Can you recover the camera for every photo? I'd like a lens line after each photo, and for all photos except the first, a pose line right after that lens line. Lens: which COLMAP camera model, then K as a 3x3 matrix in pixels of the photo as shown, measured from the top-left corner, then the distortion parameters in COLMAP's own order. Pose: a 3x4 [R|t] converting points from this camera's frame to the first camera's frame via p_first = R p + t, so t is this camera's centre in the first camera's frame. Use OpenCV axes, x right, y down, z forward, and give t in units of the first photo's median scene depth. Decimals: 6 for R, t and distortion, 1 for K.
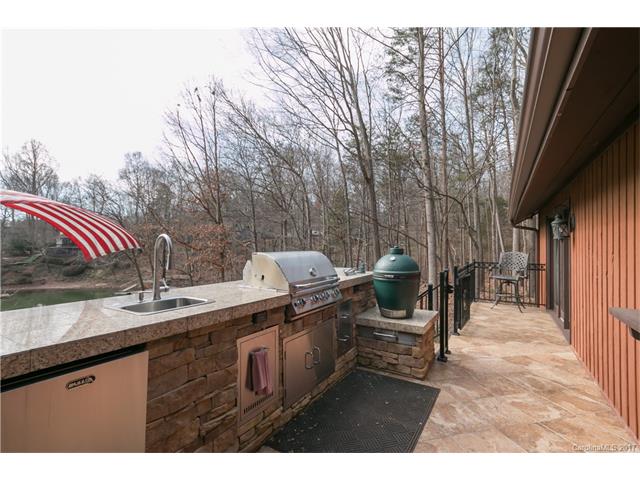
lens RADIAL K [[301.7, 0, 320.0], [0, 301.7, 240.0], [0, 0, 1]] dist [0.004068, 0.000914]
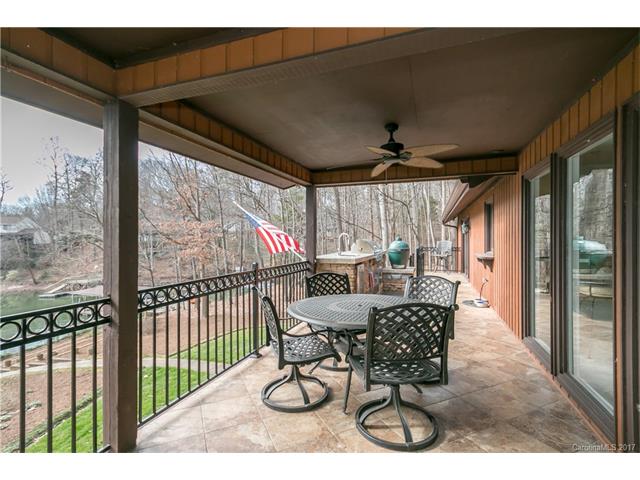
lens RADIAL K [[301.7, 0, 320.0], [0, 301.7, 240.0], [0, 0, 1]] dist [0.004068, 0.000914]
pose [[0.981390, -0.013375, 0.191560, -0.200932], [0.009369, 0.999718, 0.021803, -0.003263], [-0.191798, -0.019603, 0.981239, -0.289103]]
